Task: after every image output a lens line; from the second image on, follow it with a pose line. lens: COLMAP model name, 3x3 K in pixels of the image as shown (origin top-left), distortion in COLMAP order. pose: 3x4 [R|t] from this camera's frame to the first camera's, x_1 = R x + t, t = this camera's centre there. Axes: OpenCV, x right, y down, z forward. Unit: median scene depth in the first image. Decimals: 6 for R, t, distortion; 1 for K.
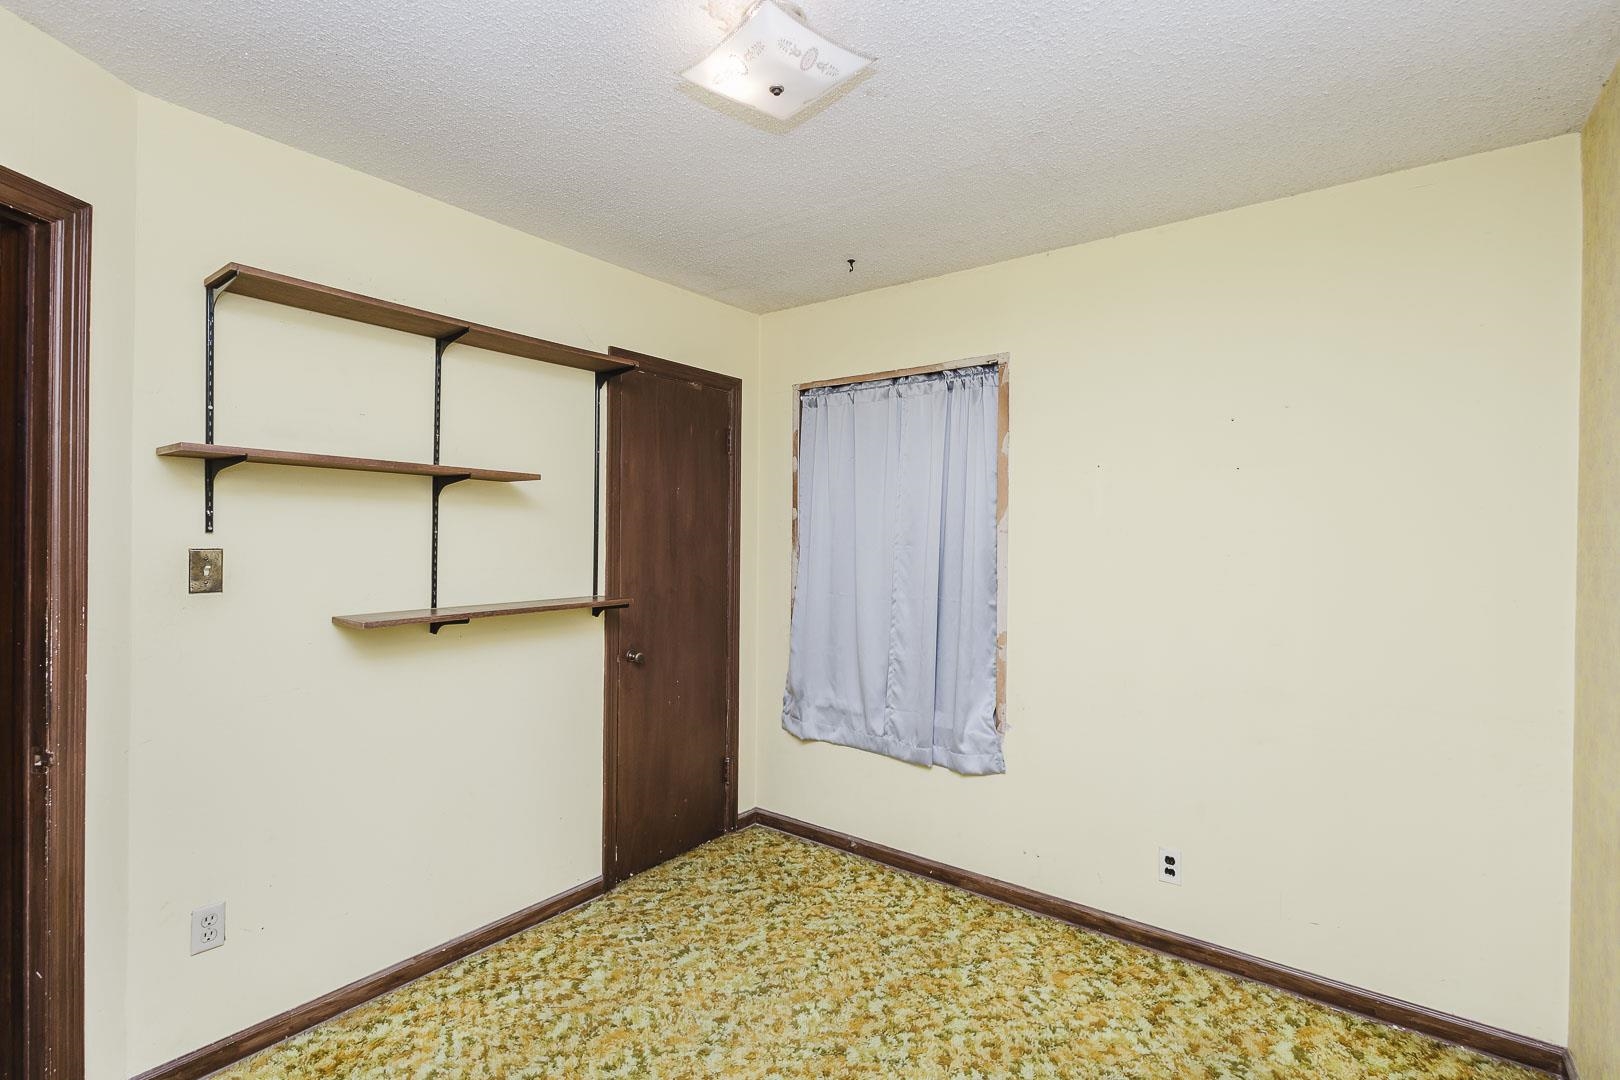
lens RADIAL K [[749.3, 0, 810.0], [0, 749.3, 540.0], [0, 0, 1]] dist [0.007865, -0.000174]
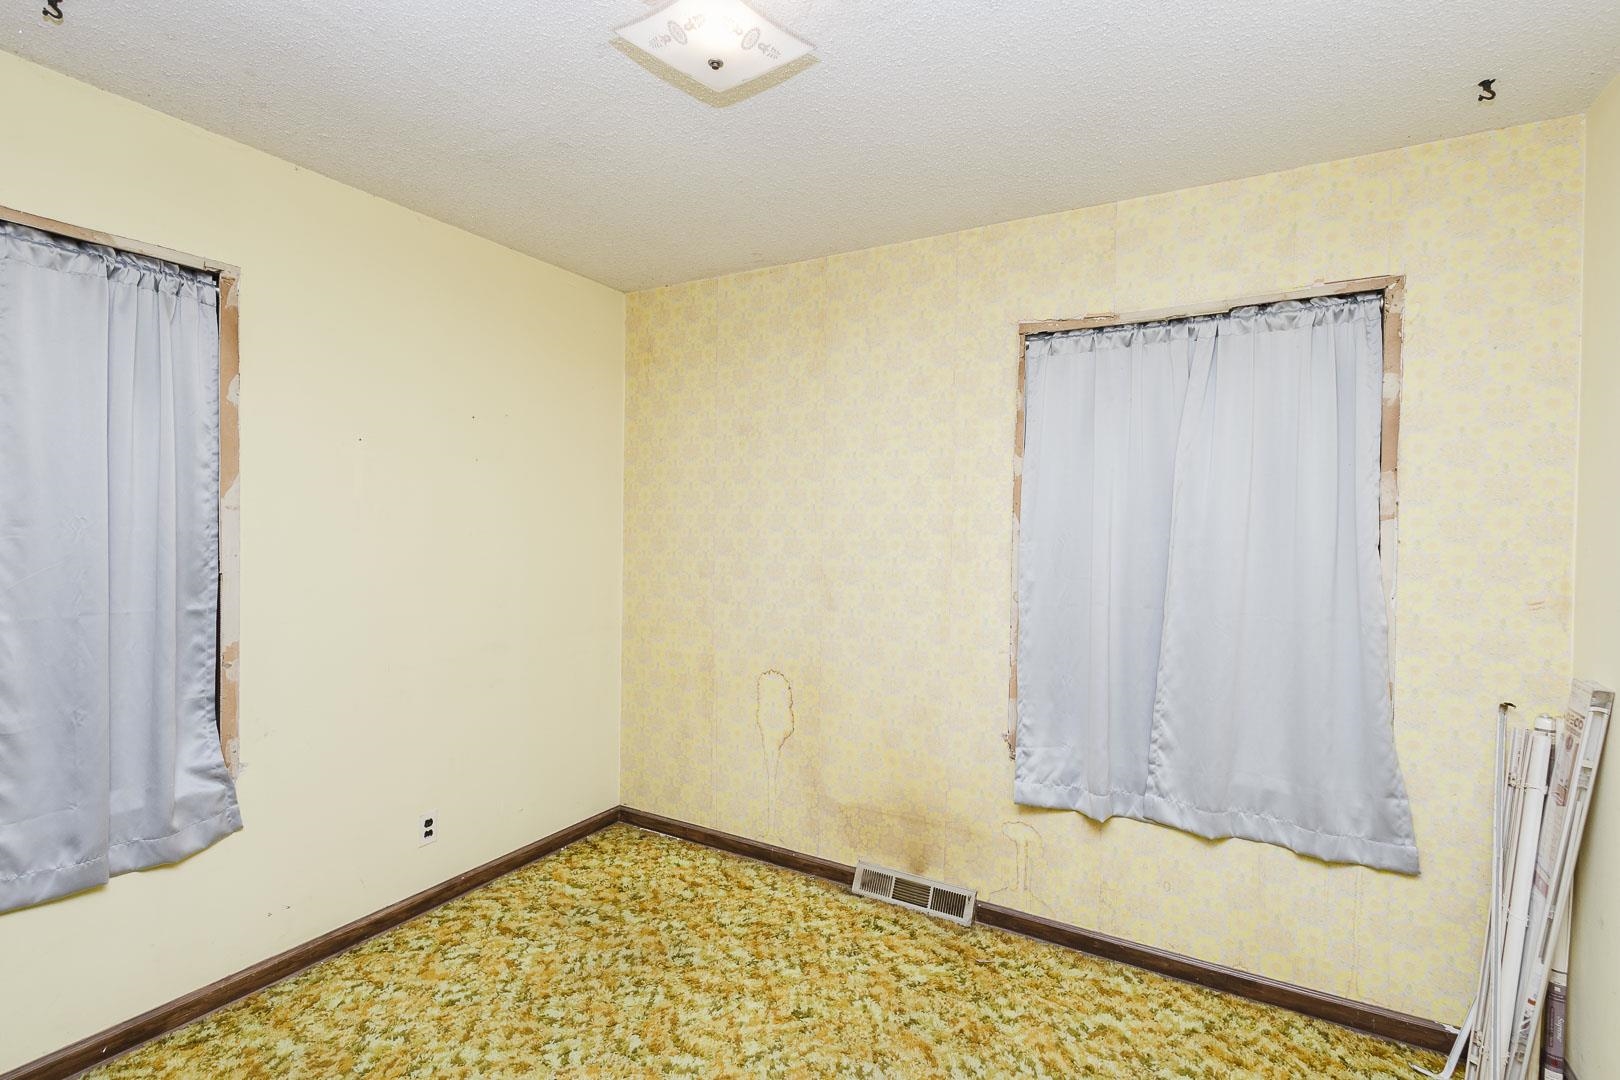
lens RADIAL K [[749.3, 0, 810.0], [0, 749.3, 540.0], [0, 0, 1]] dist [0.007865, -0.000174]
pose [[-0.120746, -0.025366, 0.992359, -0.641510], [-0.010621, 0.999649, 0.024261, -0.003942], [-0.992627, -0.007610, -0.120973, 0.610391]]
